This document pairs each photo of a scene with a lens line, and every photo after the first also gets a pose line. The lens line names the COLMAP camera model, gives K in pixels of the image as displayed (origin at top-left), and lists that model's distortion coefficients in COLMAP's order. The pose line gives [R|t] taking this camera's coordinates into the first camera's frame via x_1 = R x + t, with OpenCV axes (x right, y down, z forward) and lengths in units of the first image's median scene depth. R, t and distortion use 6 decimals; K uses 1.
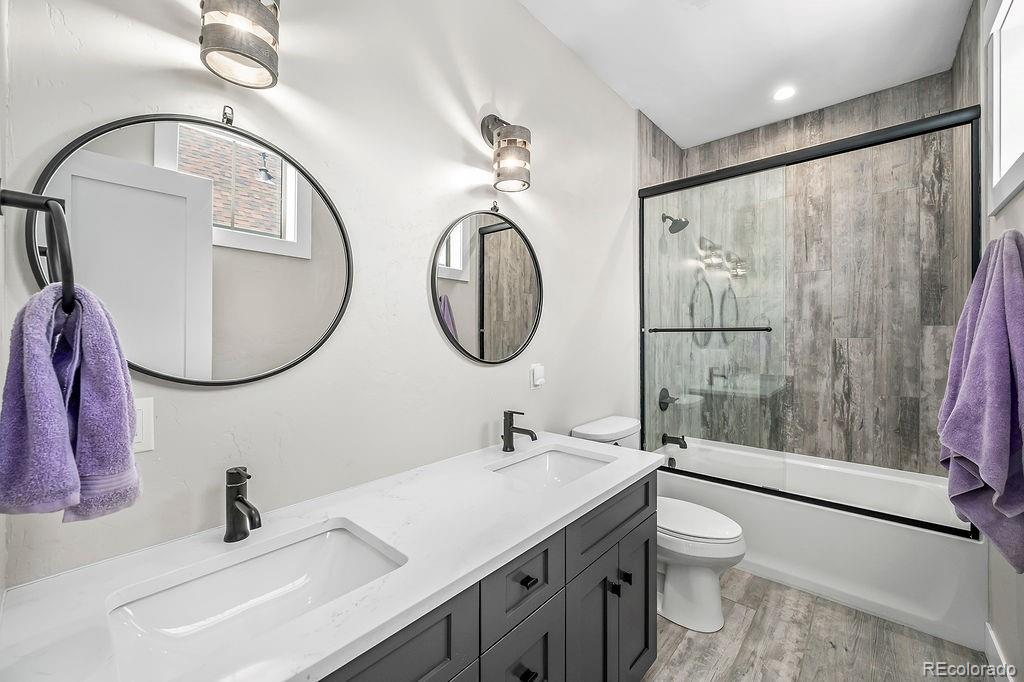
lens RADIAL K [[409.9, 0, 514.3], [0, 409.9, 338.5], [0, 0, 1]] dist [-0.001337, -0.000697]
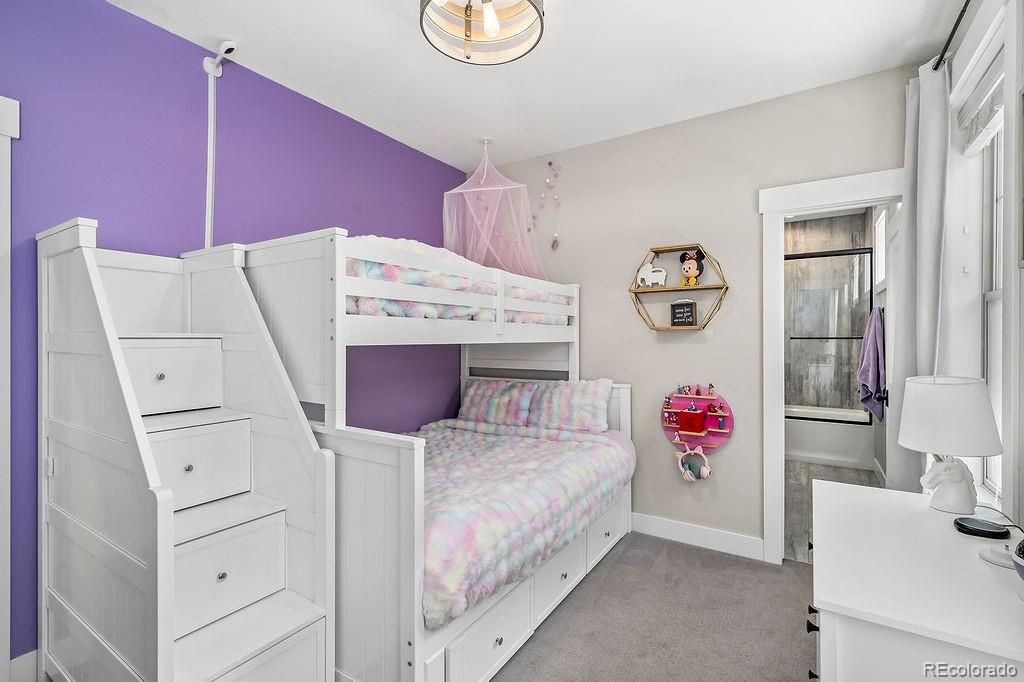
lens RADIAL K [[465.1, 0, 509.0], [0, 465.1, 342.4], [0, 0, 1]] dist [-0.002599, -0.000172]
pose [[0.989340, 0.004248, 0.145562, -1.024908], [-0.004561, 0.999988, 0.001815, 0.000856], [-0.145552, -0.002460, 0.989348, -1.035222]]
